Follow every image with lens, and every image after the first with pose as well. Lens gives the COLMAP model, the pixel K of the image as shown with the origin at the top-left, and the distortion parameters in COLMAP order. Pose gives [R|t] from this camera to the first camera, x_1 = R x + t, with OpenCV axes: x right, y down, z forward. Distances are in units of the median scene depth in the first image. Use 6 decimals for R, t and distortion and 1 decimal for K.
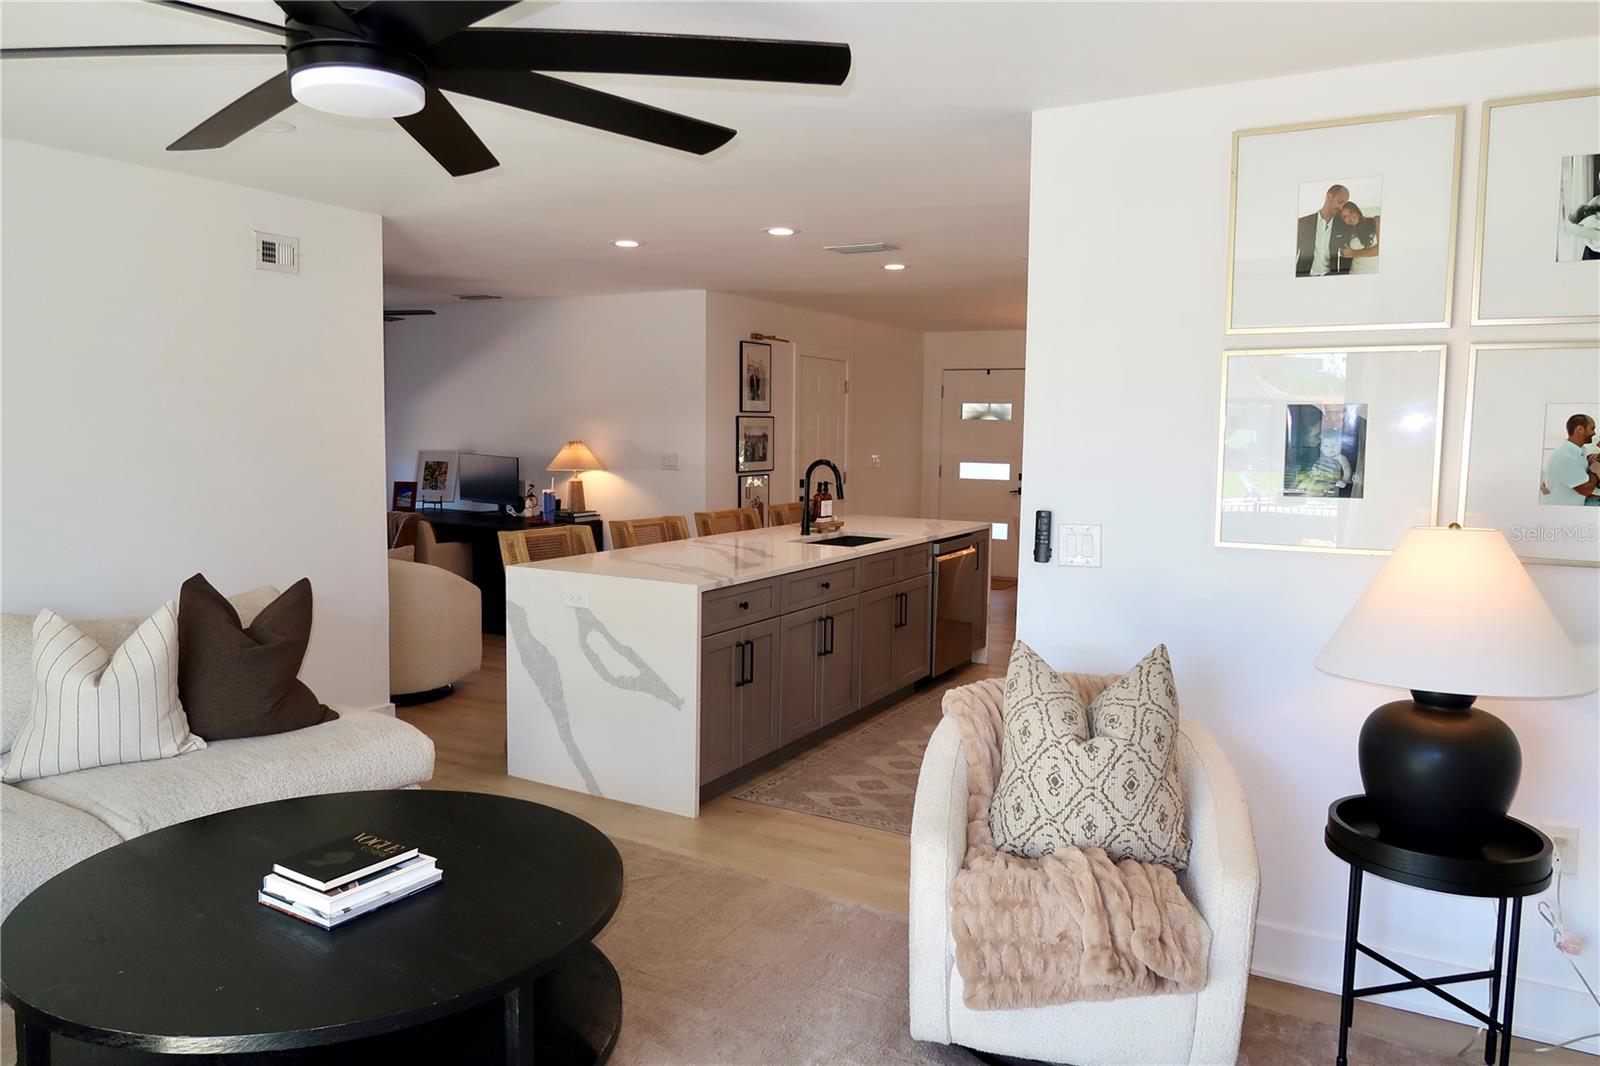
lens RADIAL K [[1106.0, 0, 791.0], [0, 1106.0, 528.6], [0, 0, 1]] dist [-0.006567, -0.004031]
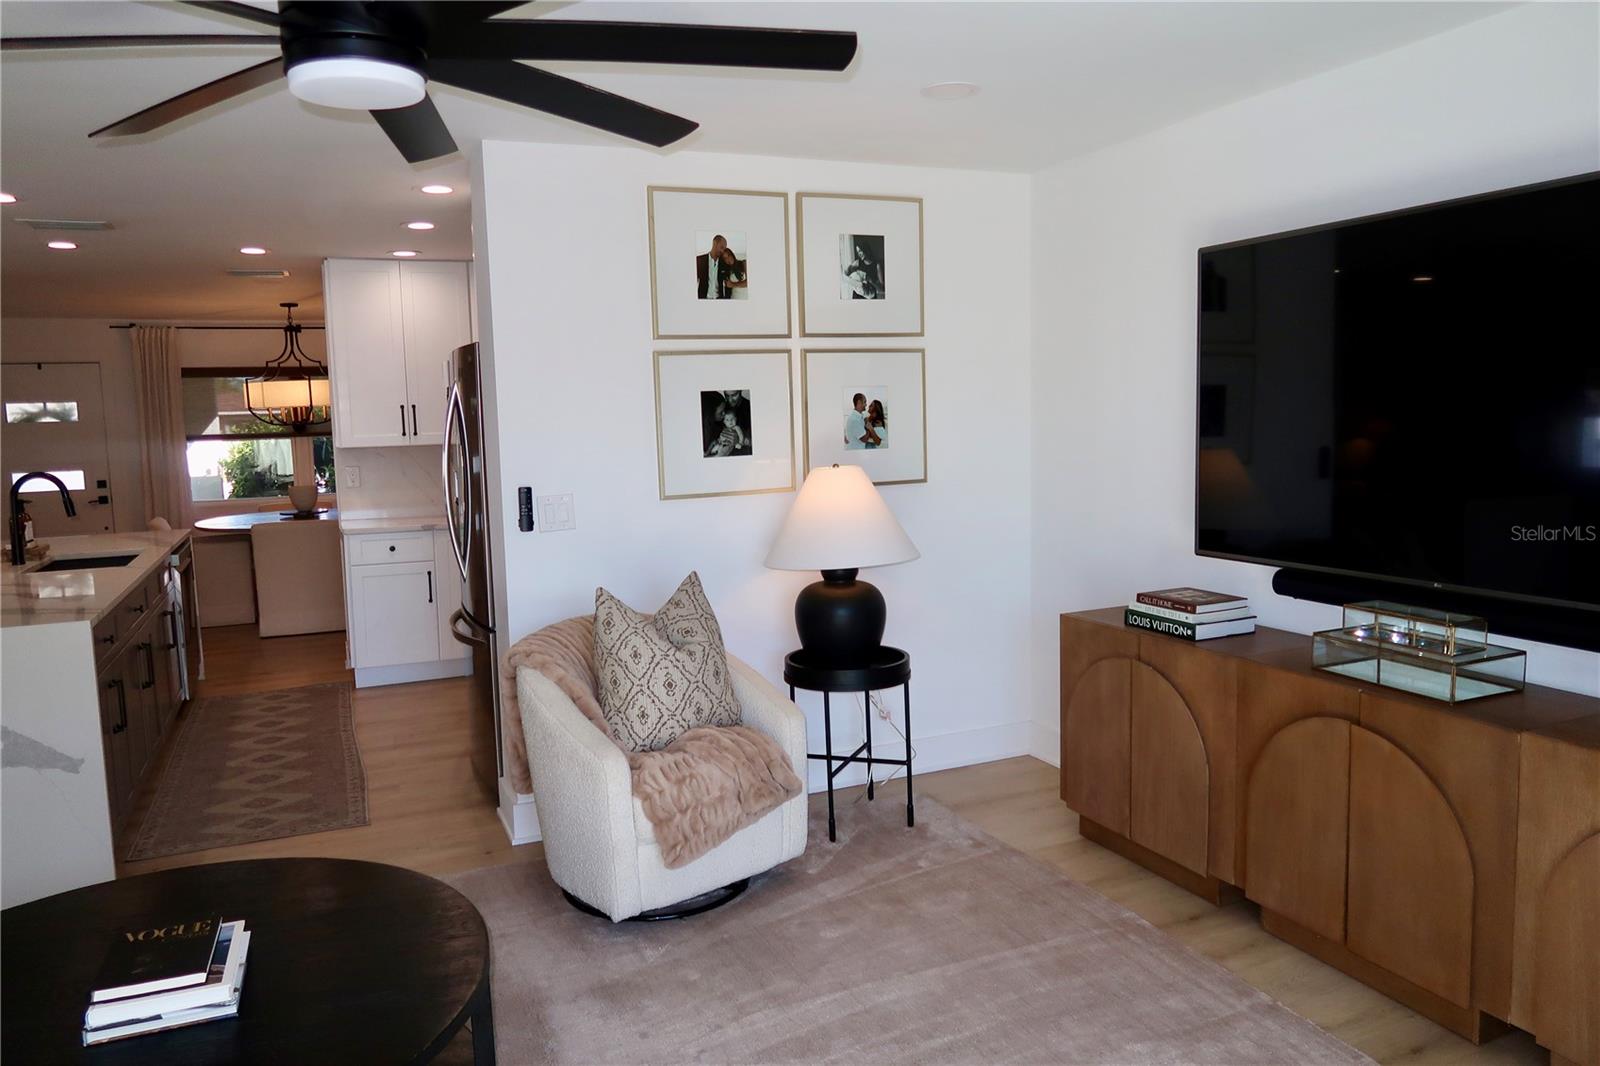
lens RADIAL K [[1106.0, 0, 791.0], [0, 1106.0, 528.6], [0, 0, 1]] dist [-0.006567, -0.004031]
pose [[0.596922, -0.116532, 0.793791, -0.624821], [0.111390, 0.991851, 0.061843, -0.015615], [-0.794529, 0.051505, 0.605038, 0.087820]]
